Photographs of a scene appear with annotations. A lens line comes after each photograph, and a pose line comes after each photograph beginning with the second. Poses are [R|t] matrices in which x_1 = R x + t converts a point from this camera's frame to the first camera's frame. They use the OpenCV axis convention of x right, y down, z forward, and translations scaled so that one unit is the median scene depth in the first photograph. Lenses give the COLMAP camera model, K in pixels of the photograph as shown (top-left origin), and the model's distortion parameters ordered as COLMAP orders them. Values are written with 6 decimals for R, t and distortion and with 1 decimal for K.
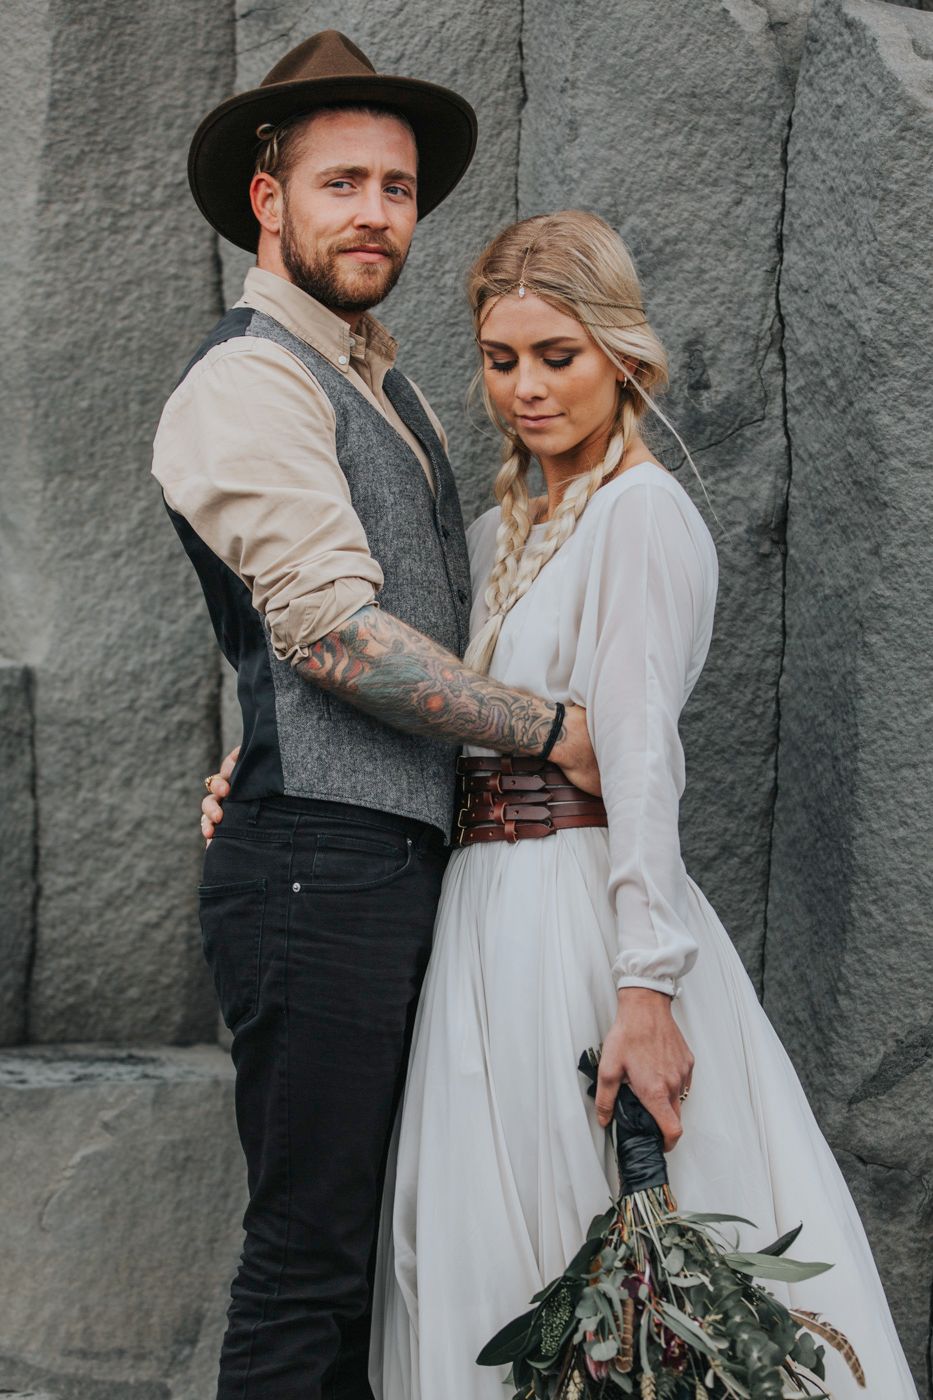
lens RADIAL K [[4305.9, 0, 583.7], [0, 4305.9, 839.7], [0, 0, 1]] dist [0.007895, 0.000000]
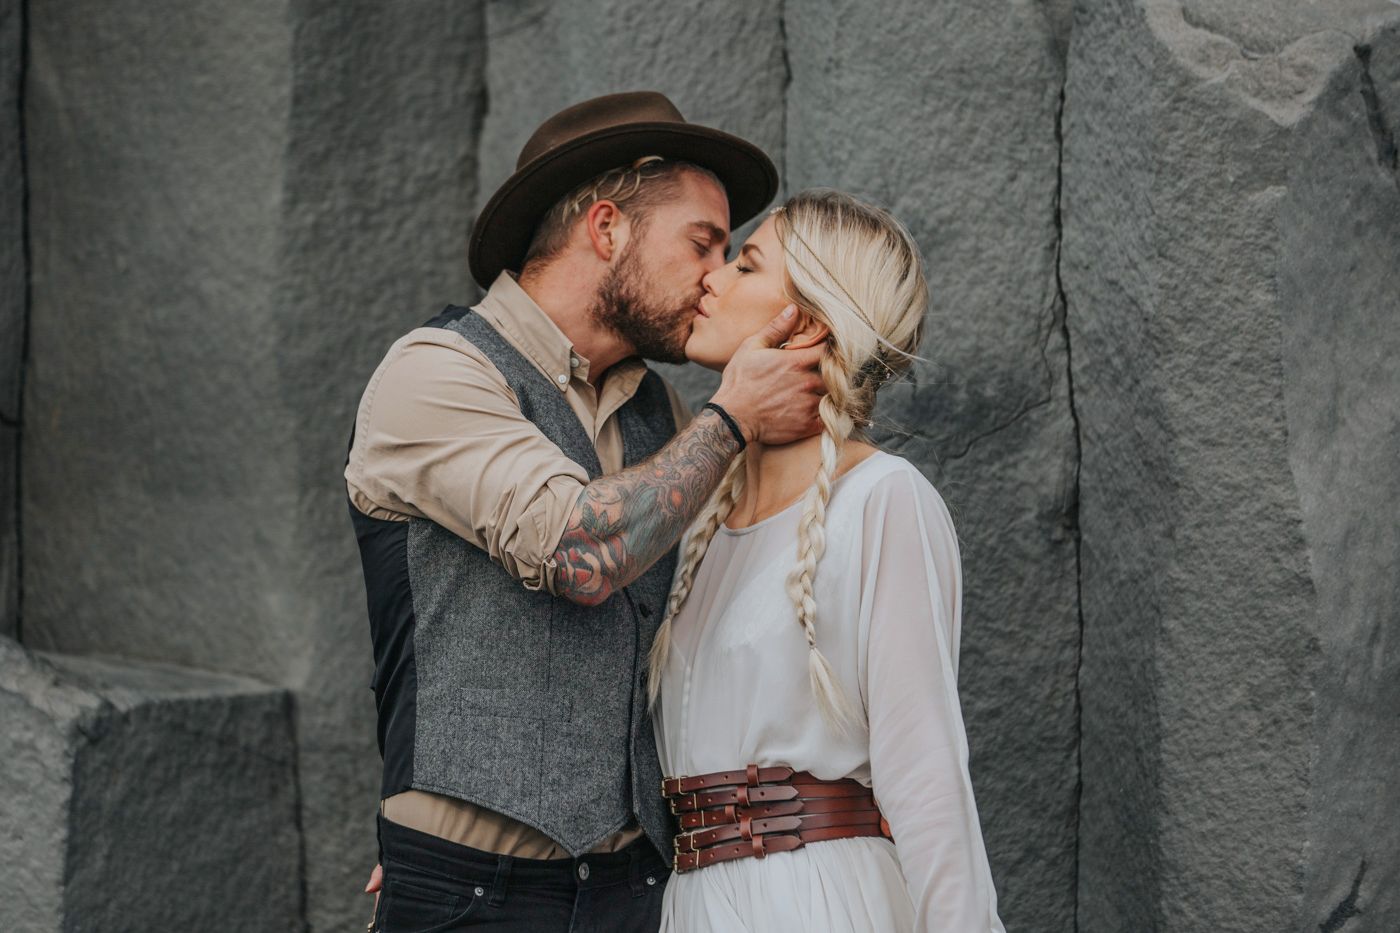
lens RADIAL K [[5490.8, 0, 652.4], [0, 5490.8, 366.3], [0, 0, 1]] dist [-0.110770, 0.000000]
pose [[0.997919, -0.043234, -0.047839, 0.012190], [0.038340, 0.994361, -0.098875, 0.012264], [0.051844, 0.096835, 0.993949, -0.220975]]
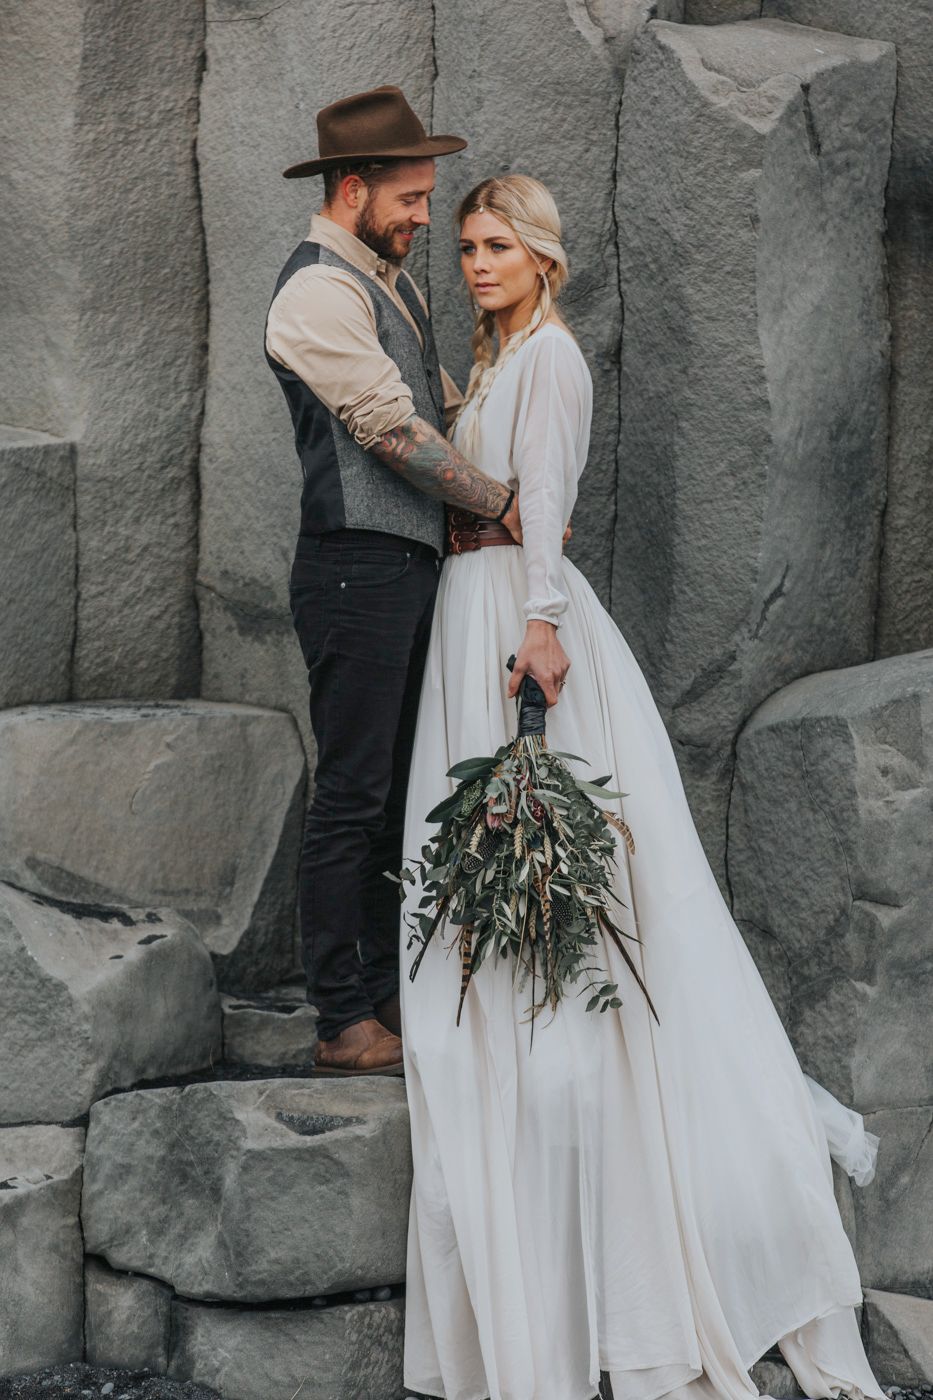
lens RADIAL K [[8391.1, 0, 418.5], [0, 8391.1, 764.7], [0, 0, 1]] dist [0.178198, 0.000000]
pose [[0.991273, -0.022230, 0.129938, -0.435027], [0.019690, 0.999590, 0.020799, 0.013944], [-0.130347, -0.018059, 0.991304, -2.081010]]
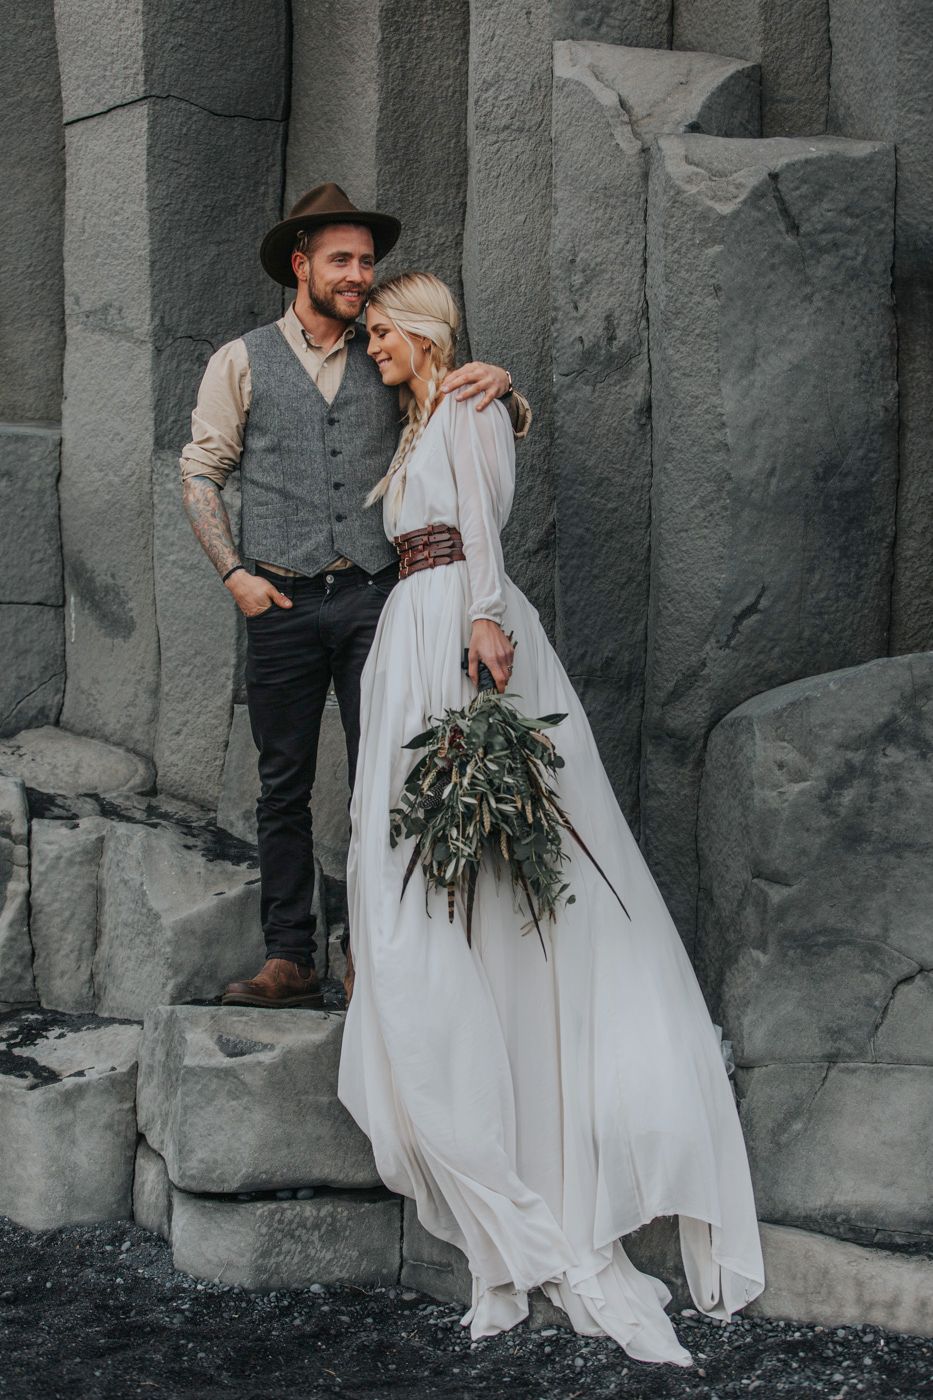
lens RADIAL K [[3060.1, 0, 463.2], [0, 3060.1, 686.0], [0, 0, 1]] dist [-0.043255, 0.000000]
pose [[0.931295, -0.000911, -0.364264, 0.464237], [0.001862, 0.999996, 0.002260, 0.047334], [0.364260, -0.002783, 0.931293, -0.301980]]
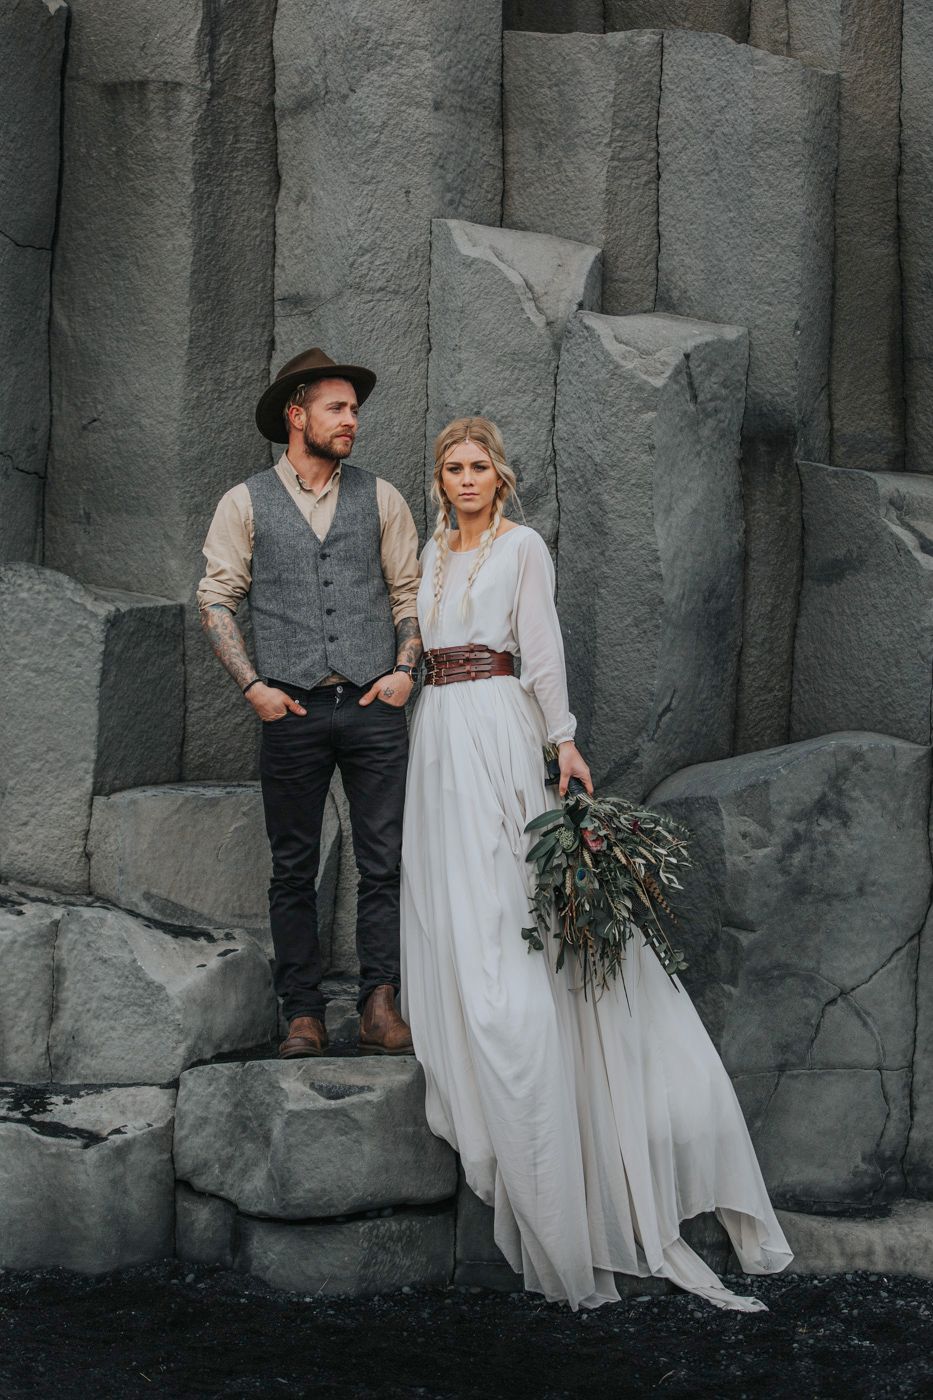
lens RADIAL K [[3900.0, 0, 462.8], [0, 3900.0, 674.4], [0, 0, 1]] dist [0.005704, 0.000000]
pose [[0.991442, -0.017770, 0.129333, -0.272466], [0.018467, 0.999821, -0.004196, 0.006099], [-0.129235, 0.006549, 0.991592, -1.051719]]
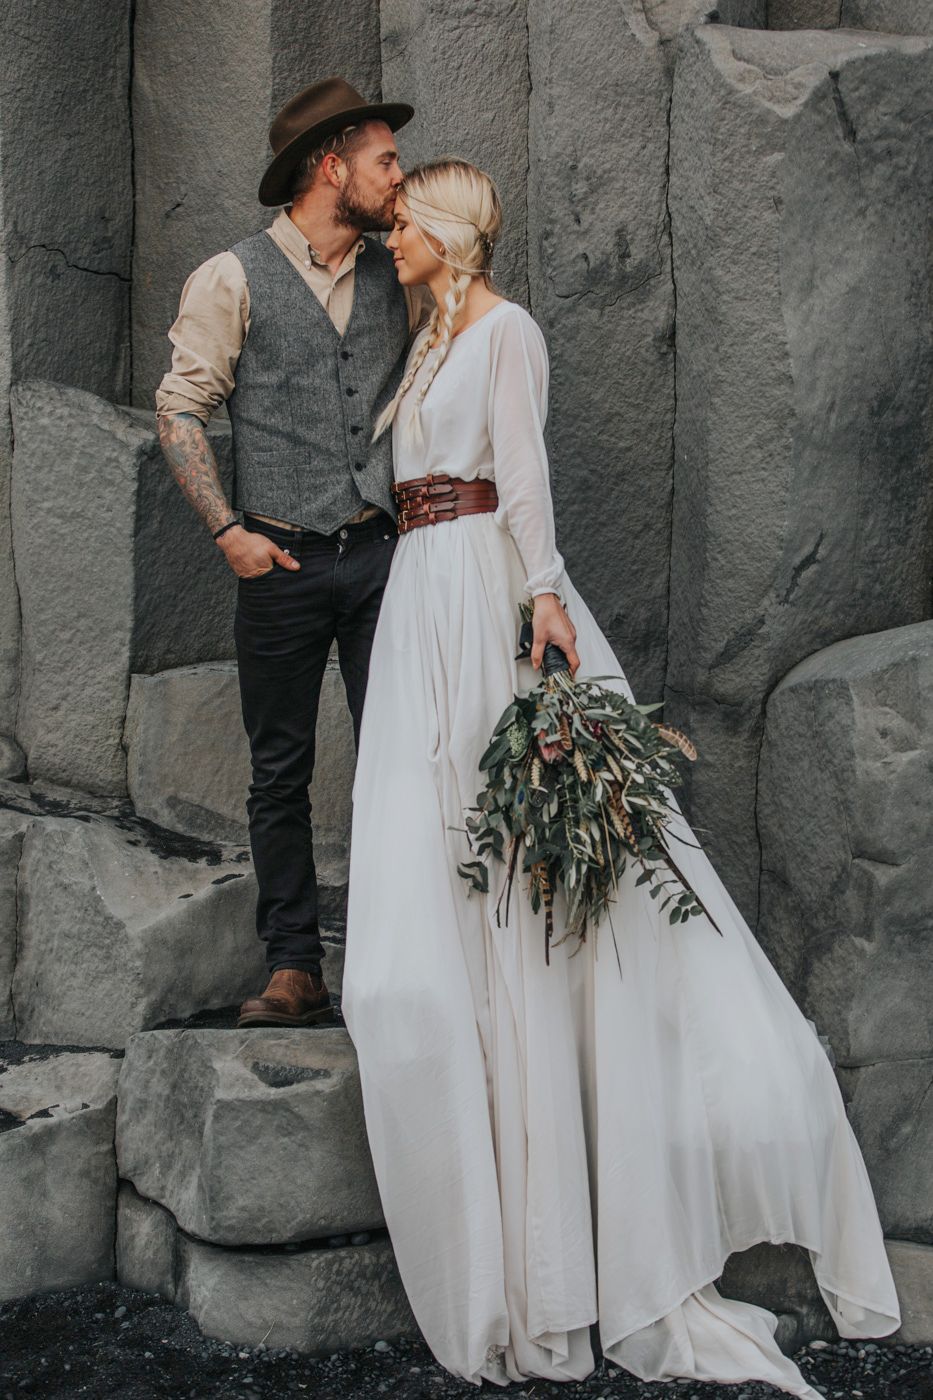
lens RADIAL K [[3321.1, 0, 527.6], [0, 3321.1, 703.4], [0, 0, 1]] dist [0.092265, 0.000000]
pose [[0.991861, -0.016530, -0.126248, 0.153027], [0.021013, 0.999192, 0.034264, 0.026795], [0.125579, -0.036638, 0.991407, -0.327115]]
